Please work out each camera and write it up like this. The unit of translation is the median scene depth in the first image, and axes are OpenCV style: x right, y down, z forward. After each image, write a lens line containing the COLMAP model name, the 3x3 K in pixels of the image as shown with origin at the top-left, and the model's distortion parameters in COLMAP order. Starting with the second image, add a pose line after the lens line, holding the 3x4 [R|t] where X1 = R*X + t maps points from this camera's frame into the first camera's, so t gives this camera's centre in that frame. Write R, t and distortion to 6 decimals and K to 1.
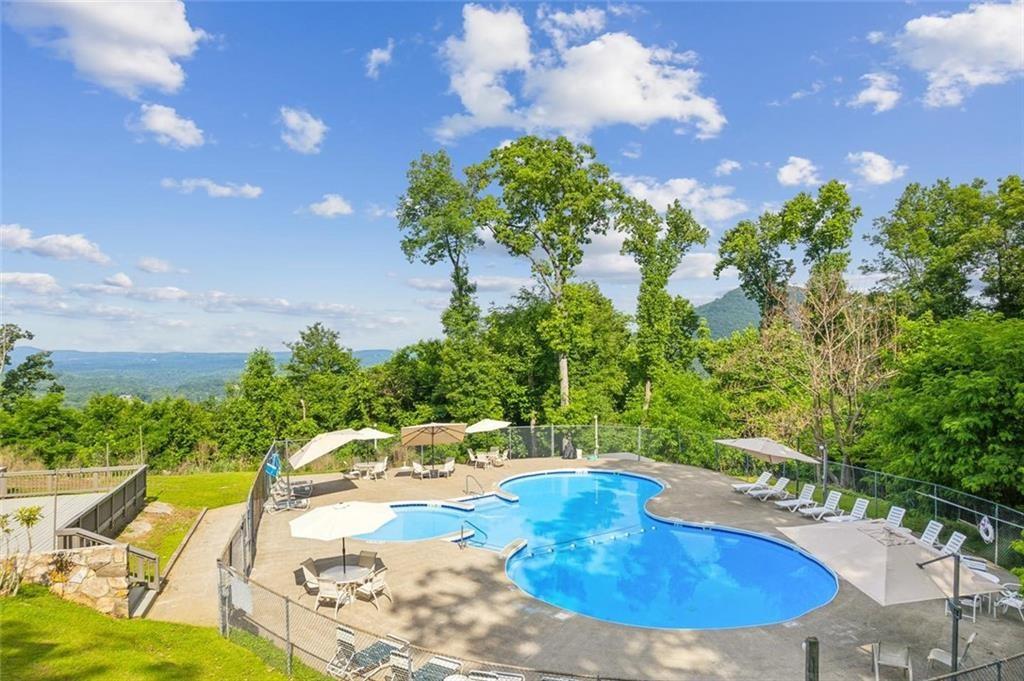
lens RADIAL K [[647.3, 0, 511.6], [0, 647.3, 327.3], [0, 0, 1]] dist [-0.002388, 0.000199]
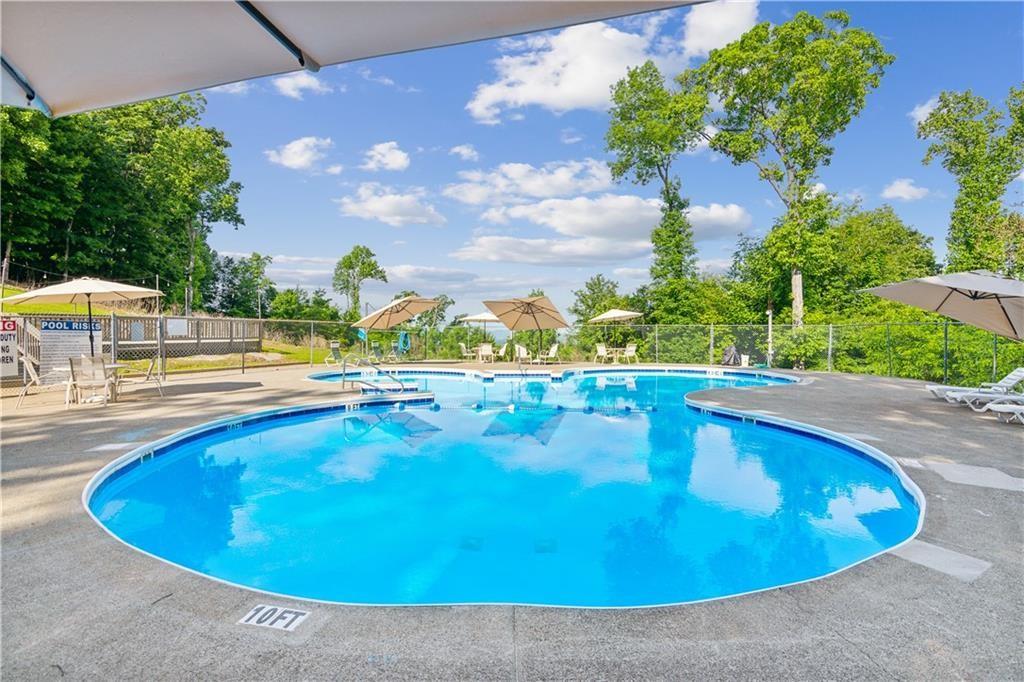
lens RADIAL K [[504.2, 0, 512.5], [0, 504.2, 326.9], [0, 0, 1]] dist [0.002268, 0.001115]
pose [[0.816339, 0.010584, -0.577477, 0.160759], [0.007678, 0.999545, 0.029173, 0.095786], [0.577523, -0.028249, 0.815886, 0.243765]]
